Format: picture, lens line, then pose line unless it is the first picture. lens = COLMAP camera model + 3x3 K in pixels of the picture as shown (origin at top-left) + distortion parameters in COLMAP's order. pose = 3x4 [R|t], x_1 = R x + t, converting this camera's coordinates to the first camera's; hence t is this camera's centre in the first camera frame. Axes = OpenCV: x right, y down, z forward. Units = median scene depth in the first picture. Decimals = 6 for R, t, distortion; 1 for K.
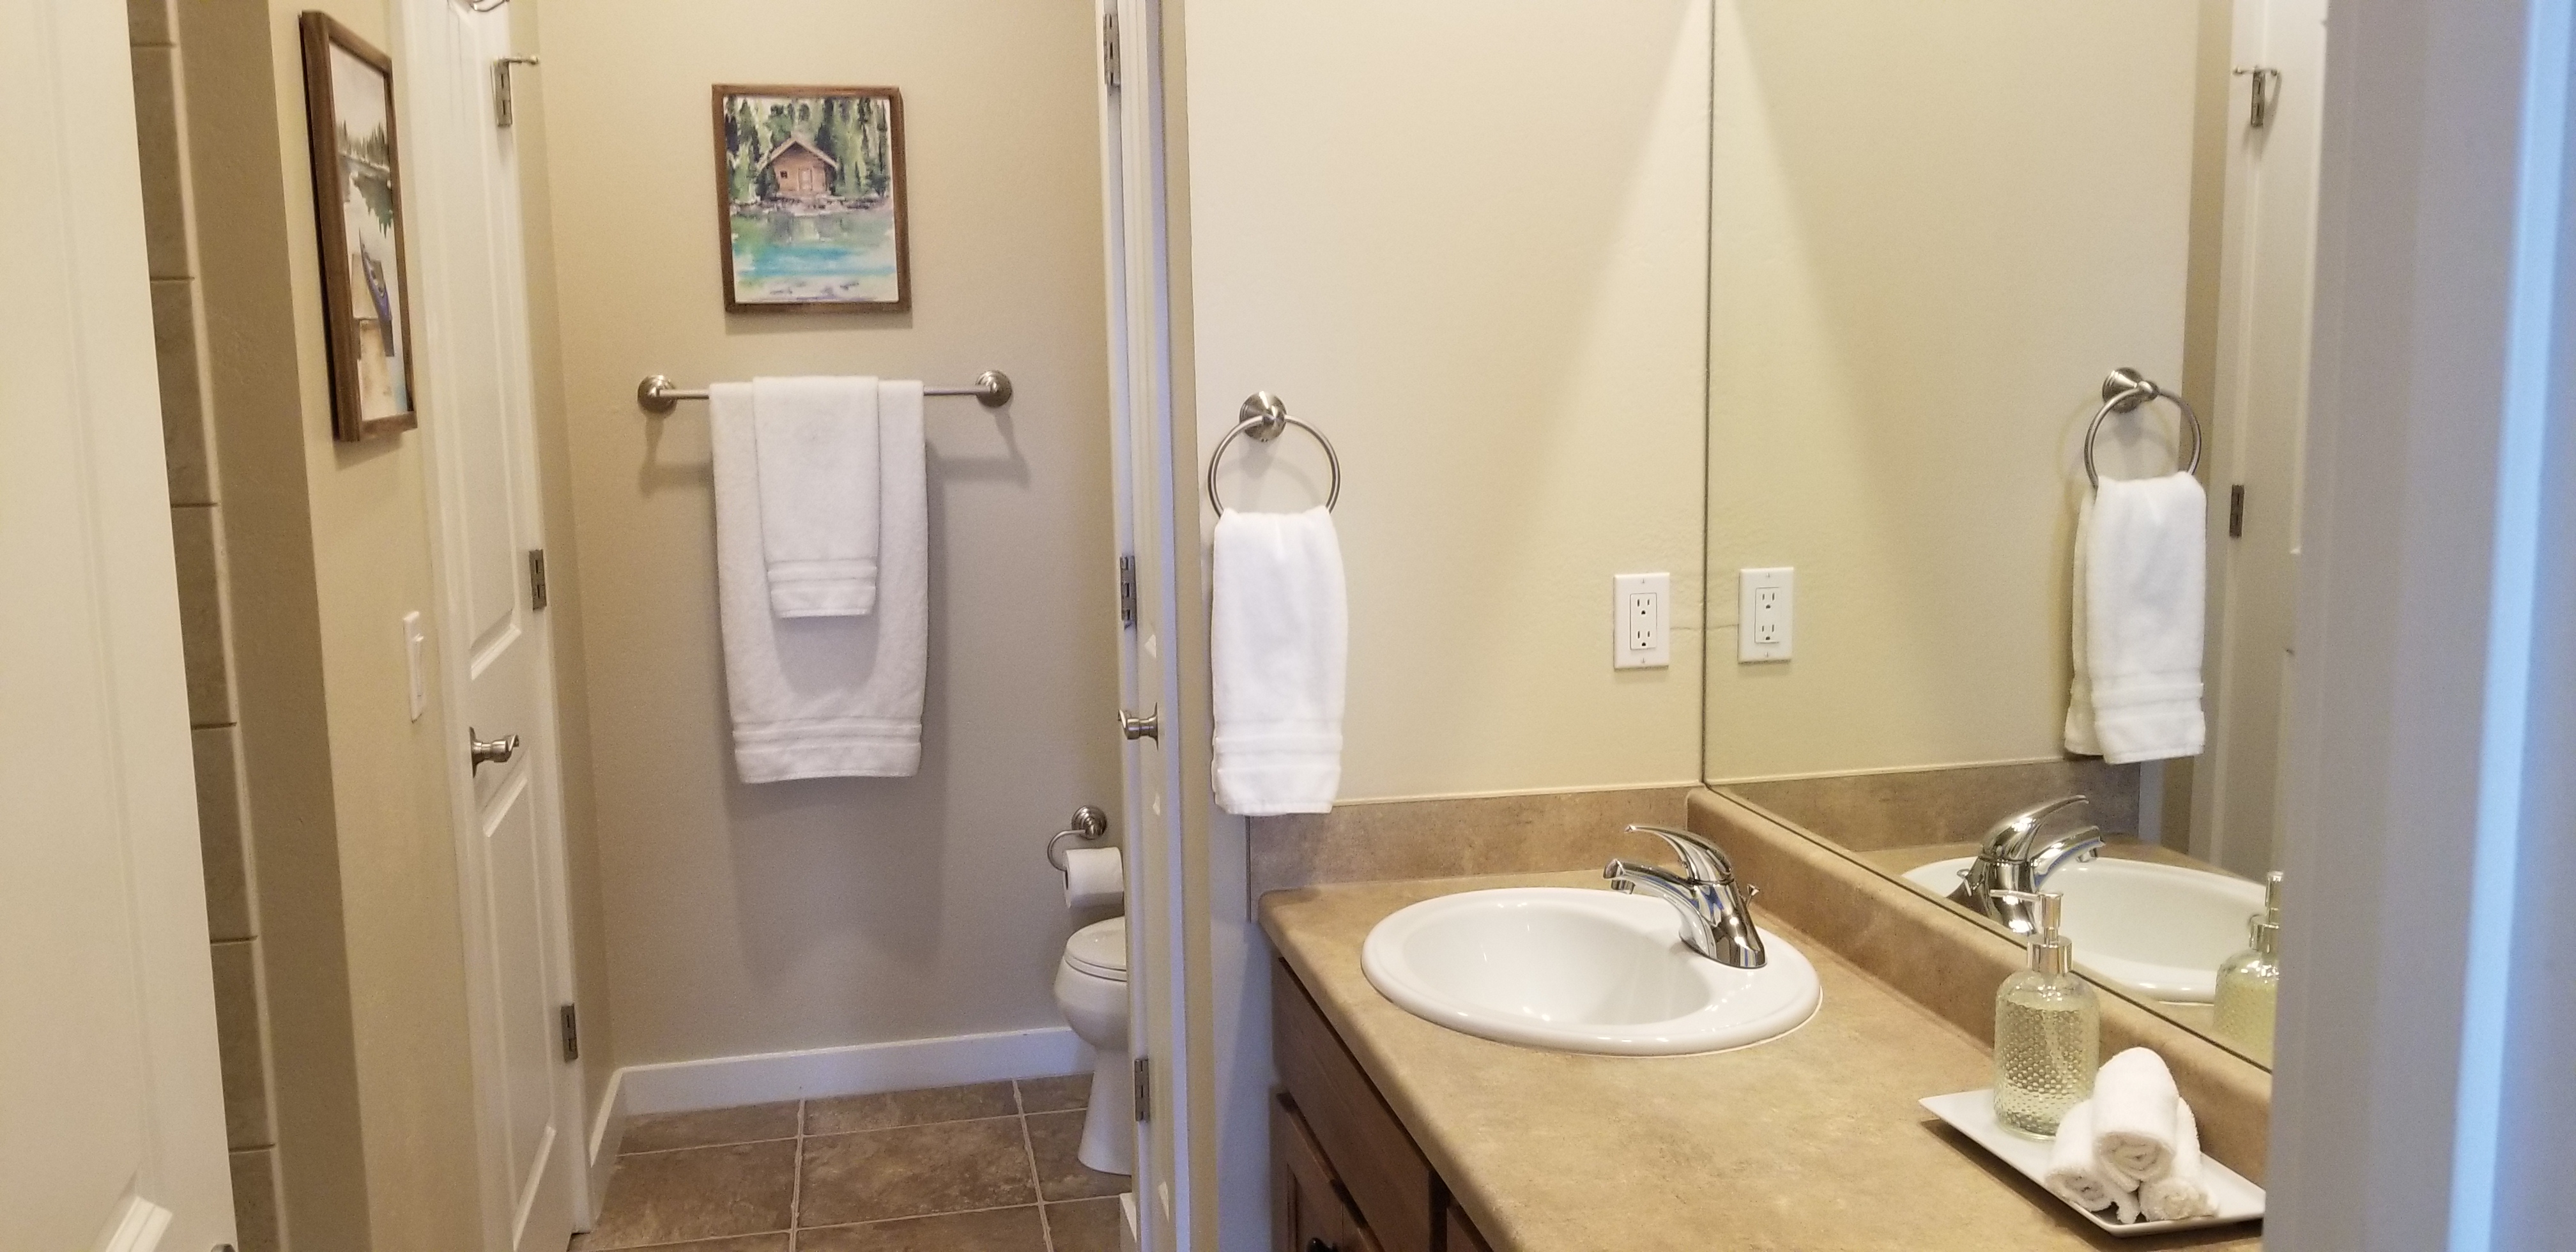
lens RADIAL K [[2028.1, 0, 1280.9], [0, 2028.1, 622.2], [0, 0, 1]] dist [0.015204, -0.013883]
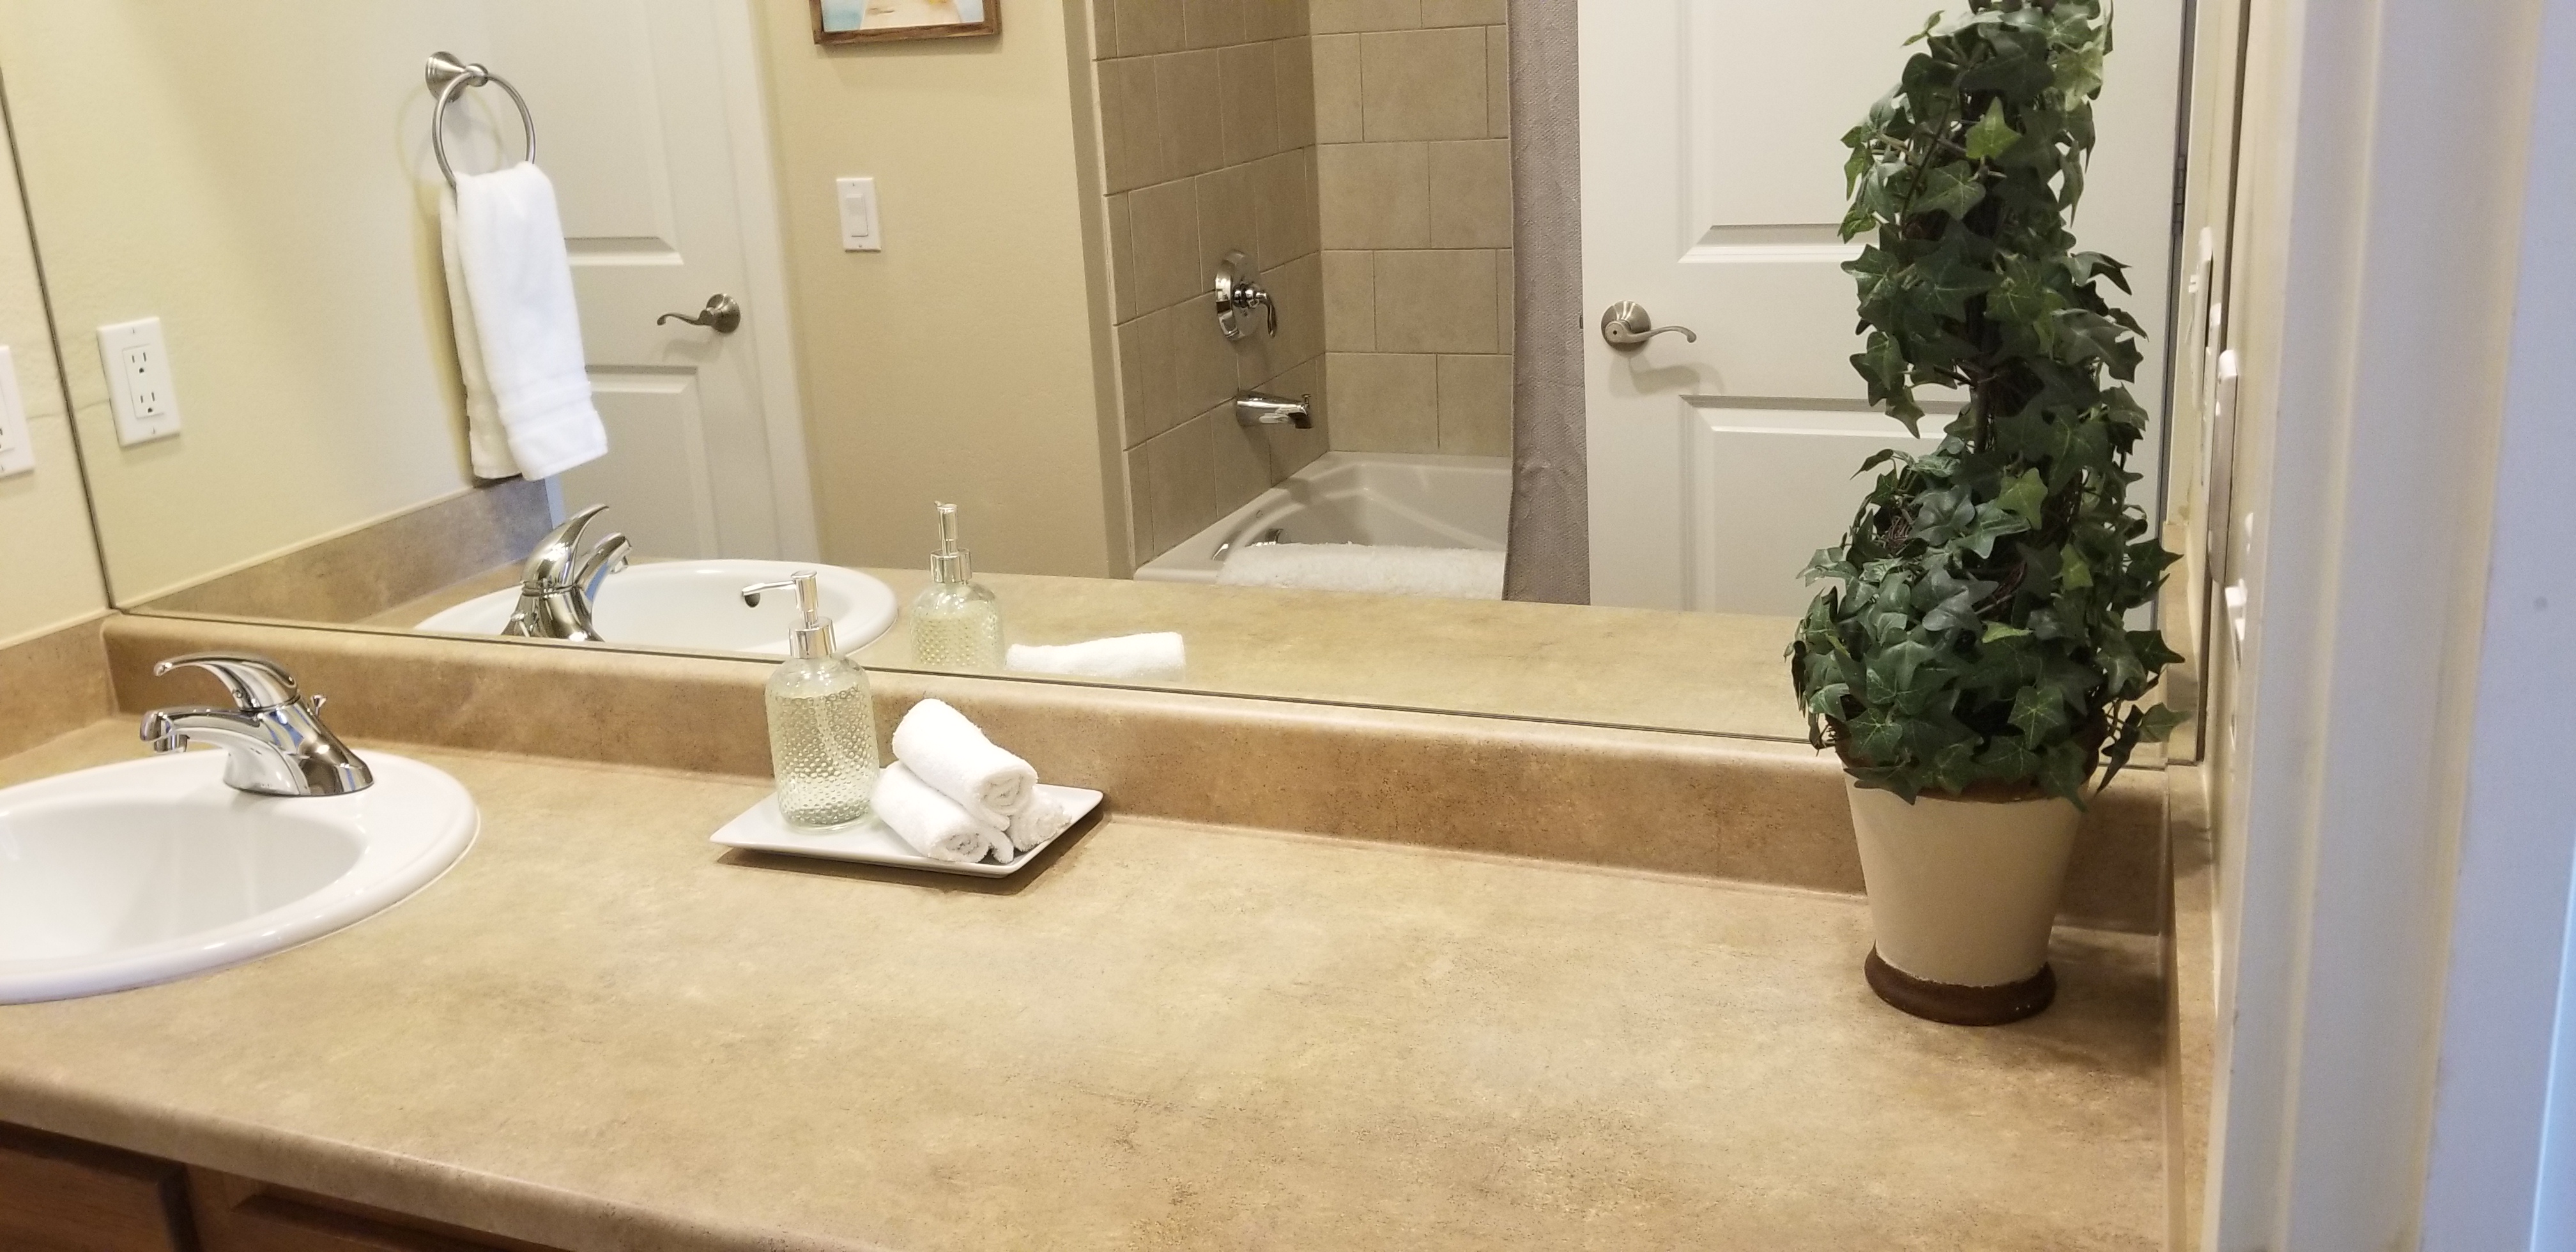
lens RADIAL K [[2028.1, 0, 1149.7], [0, 2028.1, 569.8], [0, 0, 1]] dist [0.015204, -0.013883]
pose [[0.551968, -0.232821, 0.800703, -0.220755], [0.168230, 0.971578, 0.166537, 0.002055], [-0.816719, 0.042779, 0.575448, 0.261243]]
